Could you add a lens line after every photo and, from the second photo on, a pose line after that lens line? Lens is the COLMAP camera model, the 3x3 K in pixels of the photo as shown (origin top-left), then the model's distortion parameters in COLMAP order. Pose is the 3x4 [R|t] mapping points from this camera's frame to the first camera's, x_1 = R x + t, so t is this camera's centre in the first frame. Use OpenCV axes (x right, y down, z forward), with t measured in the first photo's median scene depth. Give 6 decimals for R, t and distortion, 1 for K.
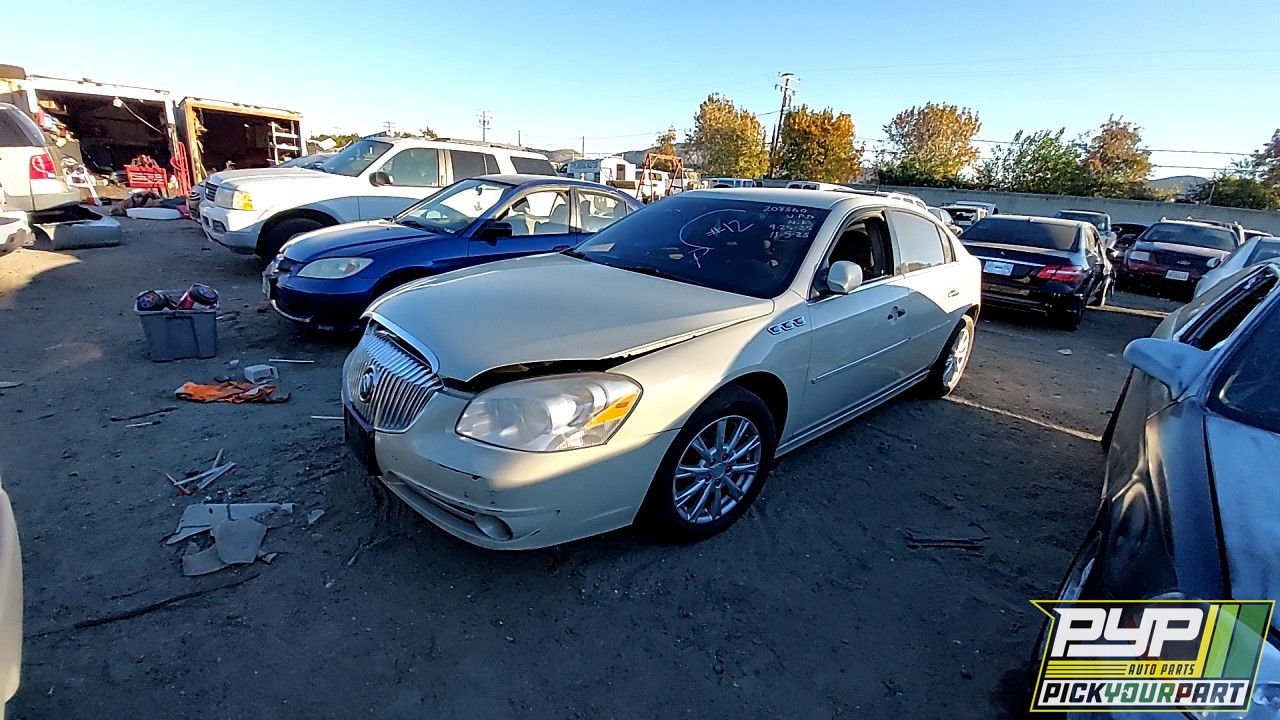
lens RADIAL K [[502.2, 0, 639.0], [0, 502.2, 360.6], [0, 0, 1]] dist [-0.018995, -0.005003]
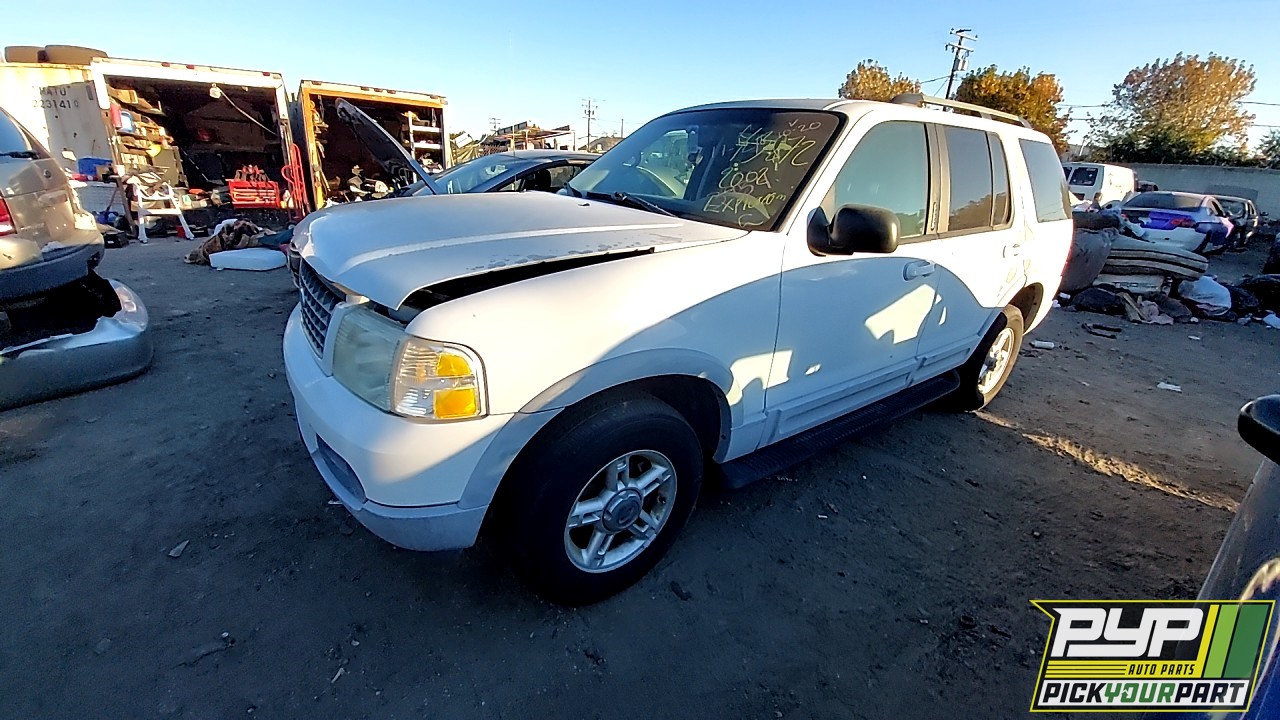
lens RADIAL K [[502.2, 0, 632.9], [0, 502.2, 361.3], [0, 0, 1]] dist [-0.018995, -0.005003]
pose [[0.983560, 0.024366, -0.178932, -0.281636], [-0.020048, 0.999464, 0.025899, -0.141719], [0.179467, -0.021886, 0.983520, 0.332389]]
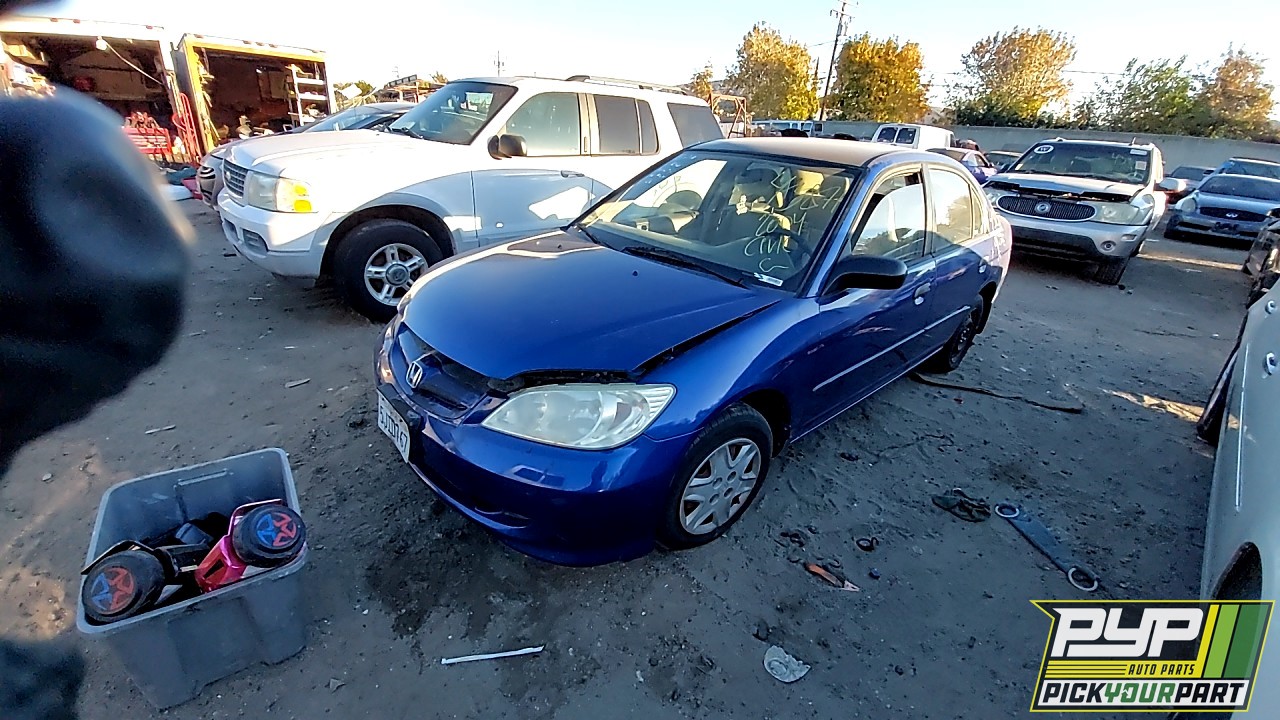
lens RADIAL K [[502.2, 0, 637.2], [0, 502.2, 360.1], [0, 0, 1]] dist [-0.018995, -0.005003]
pose [[0.999389, -0.008140, -0.033989, -0.163685], [0.011393, 0.995253, 0.096655, -0.078370], [0.033041, -0.096984, 0.994737, 0.180384]]
